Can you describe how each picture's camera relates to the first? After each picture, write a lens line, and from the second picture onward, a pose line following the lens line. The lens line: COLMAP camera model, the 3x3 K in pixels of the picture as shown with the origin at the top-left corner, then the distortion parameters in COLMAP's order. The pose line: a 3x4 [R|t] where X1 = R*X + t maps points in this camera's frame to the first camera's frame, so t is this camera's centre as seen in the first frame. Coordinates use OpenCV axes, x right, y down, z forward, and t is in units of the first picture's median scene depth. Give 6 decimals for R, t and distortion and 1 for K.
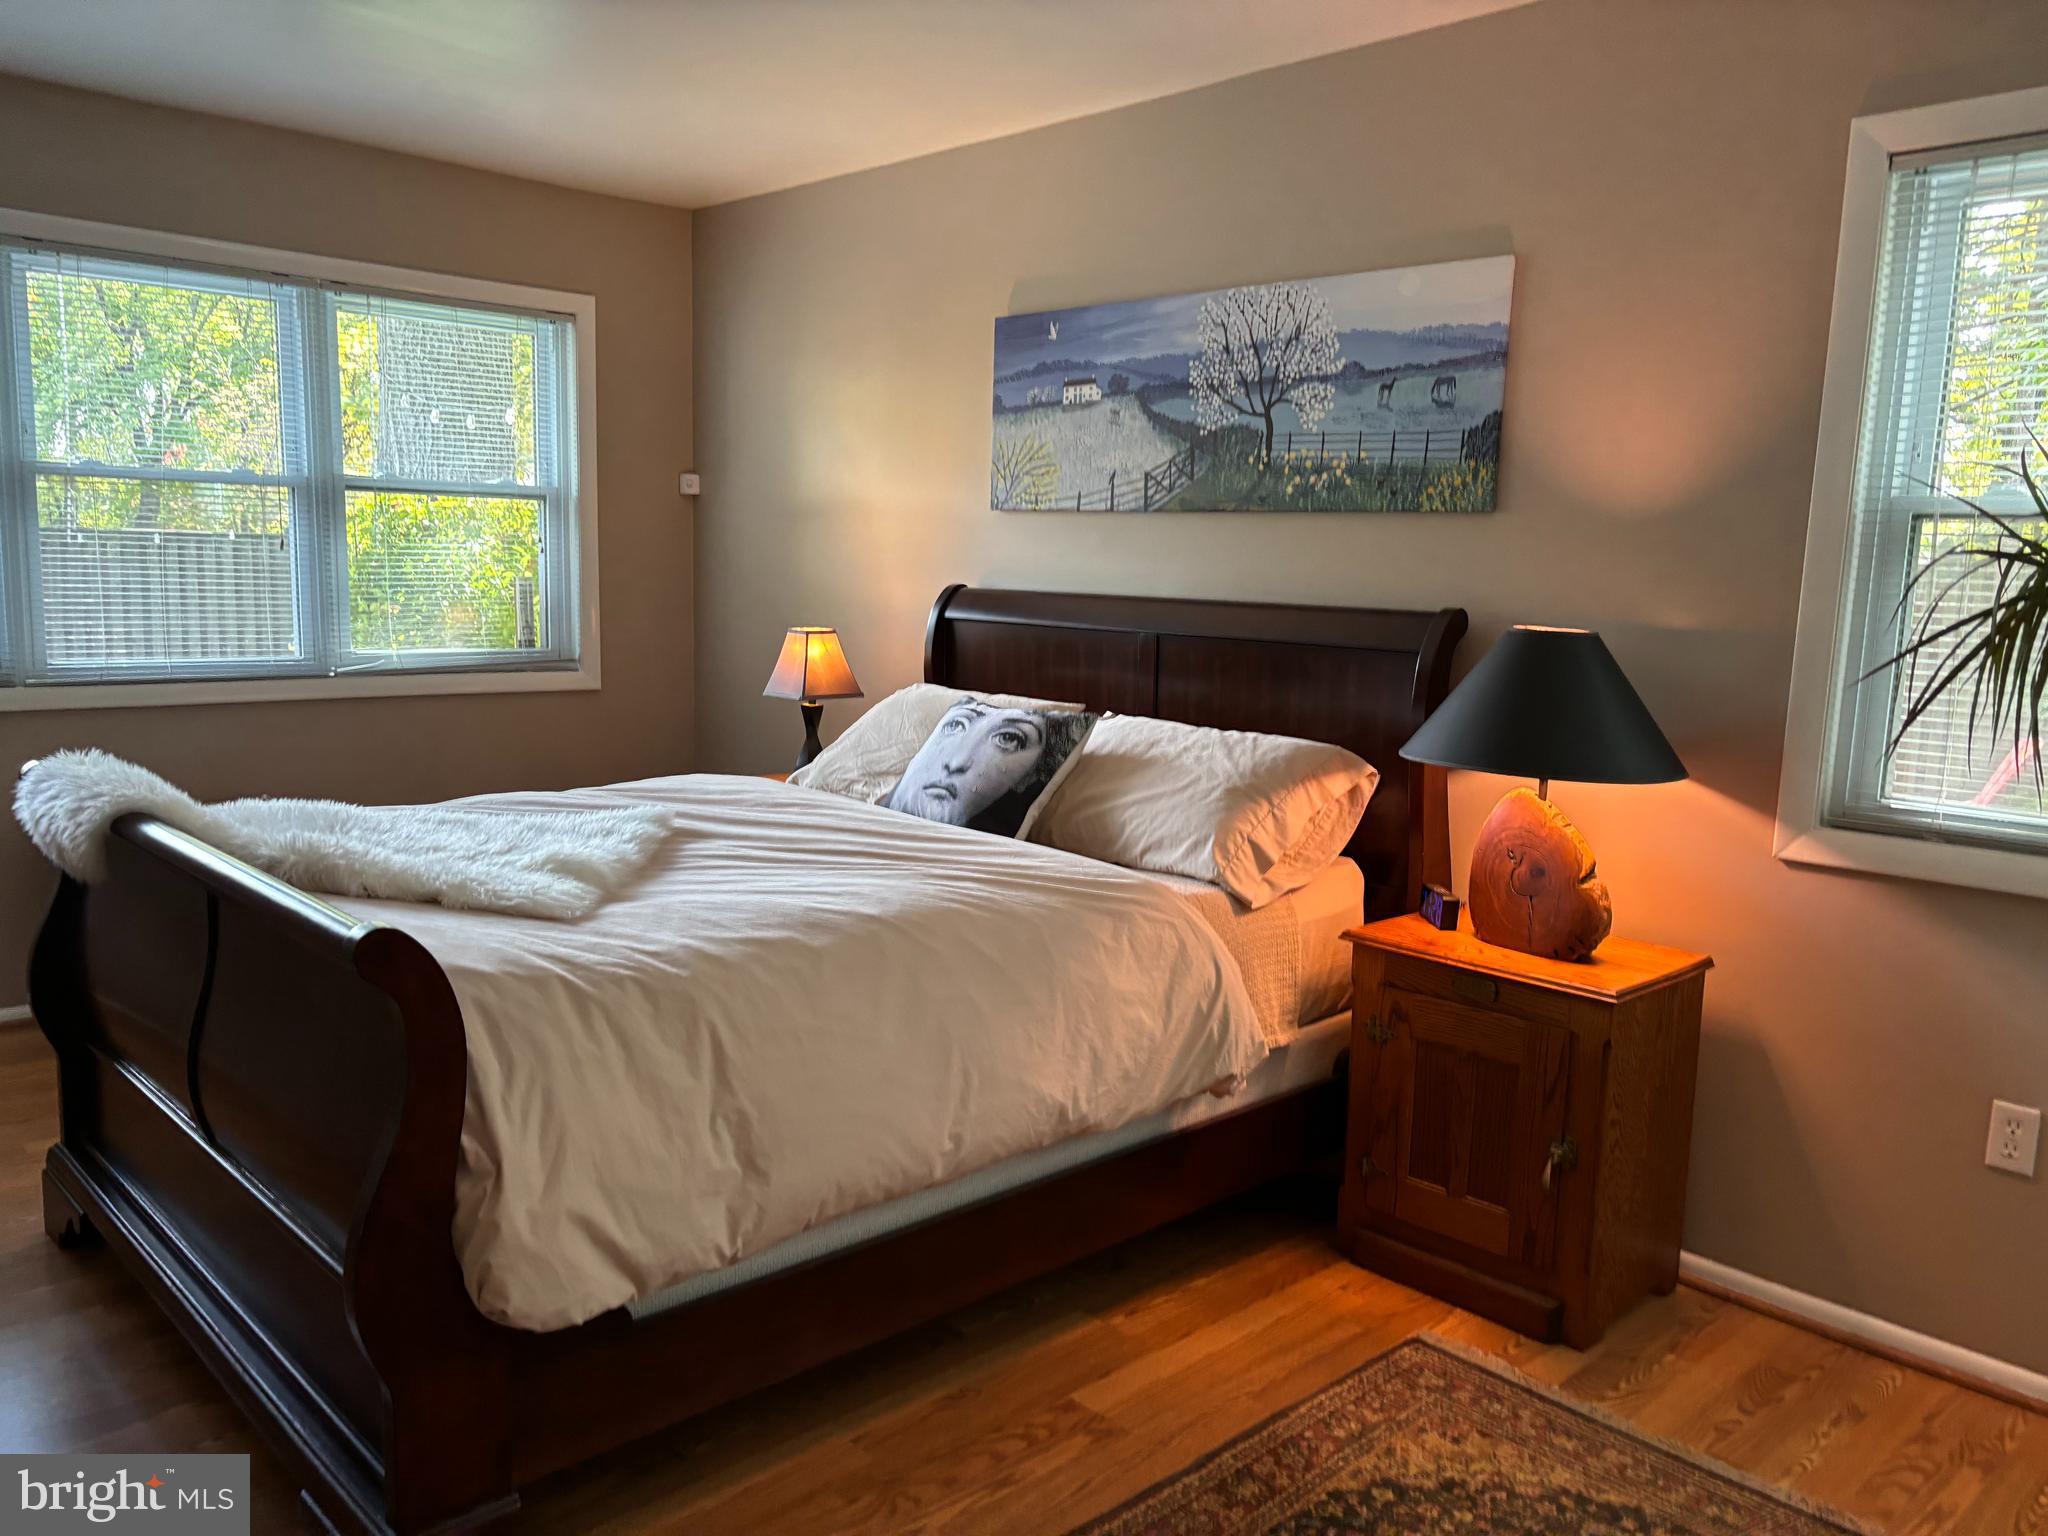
lens RADIAL K [[1543.4, 0, 1025.6], [0, 1543.4, 768.3], [0, 0, 1]] dist [0.095442, -0.125908]
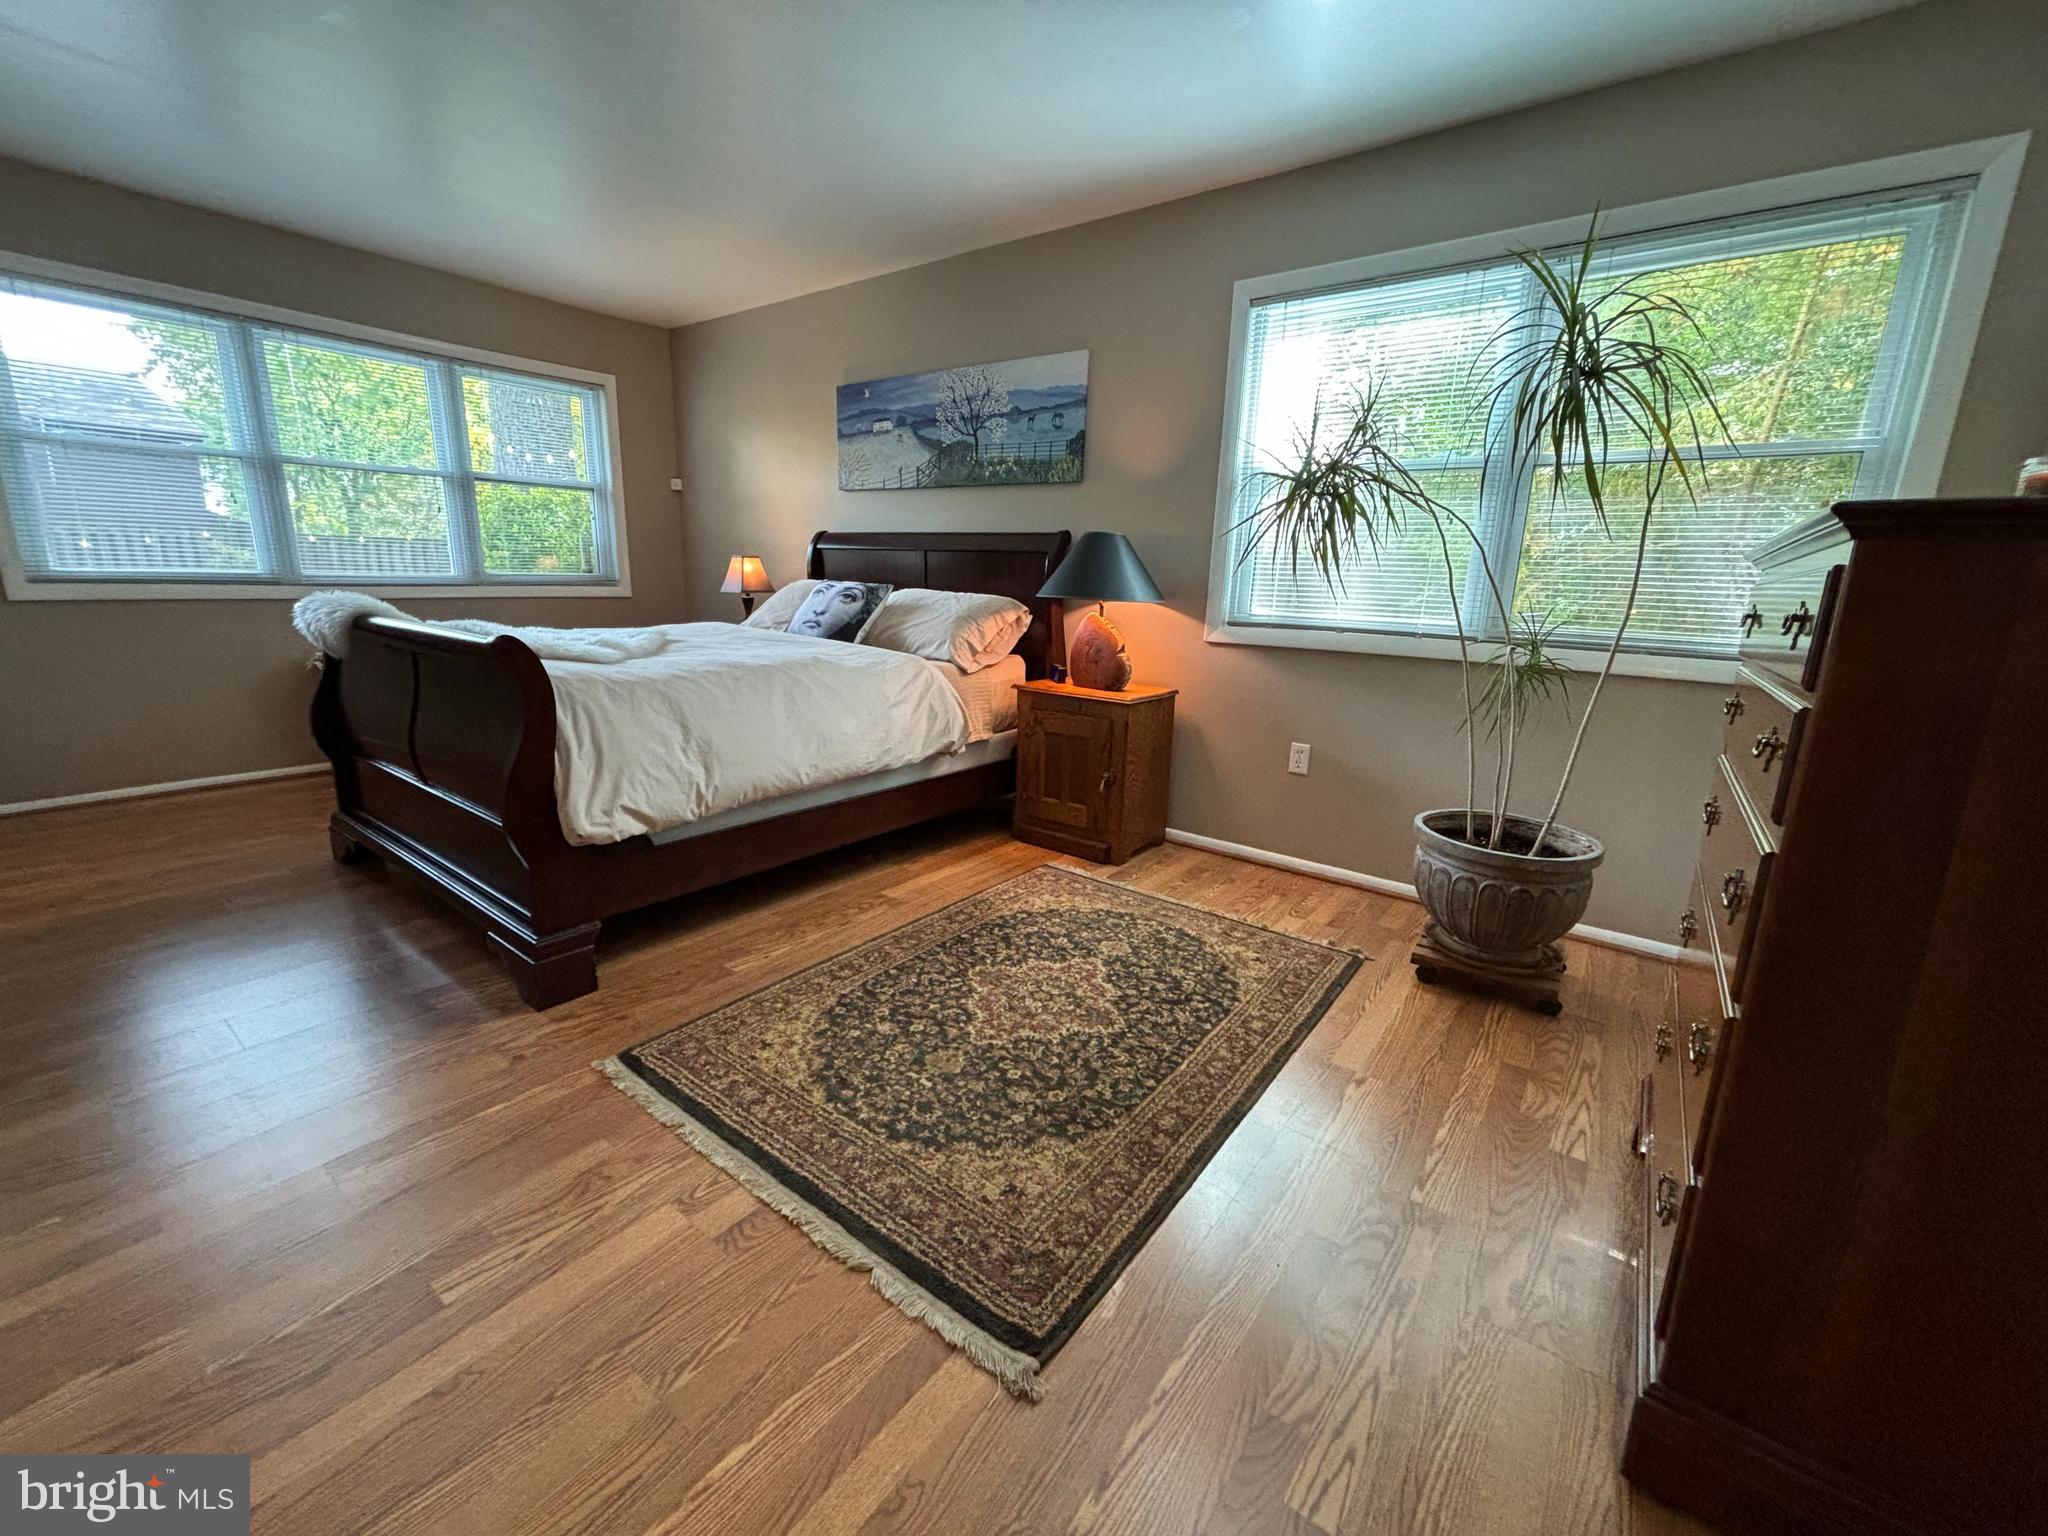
lens RADIAL K [[818.4, 0, 1018.3], [0, 818.4, 761.6], [0, 0, 1]] dist [-0.000680, 0.000881]
pose [[0.987167, -0.035552, 0.155682, 0.035437], [0.020102, 0.994813, 0.099713, 0.091206], [-0.158420, -0.095304, 0.982762, -0.080071]]
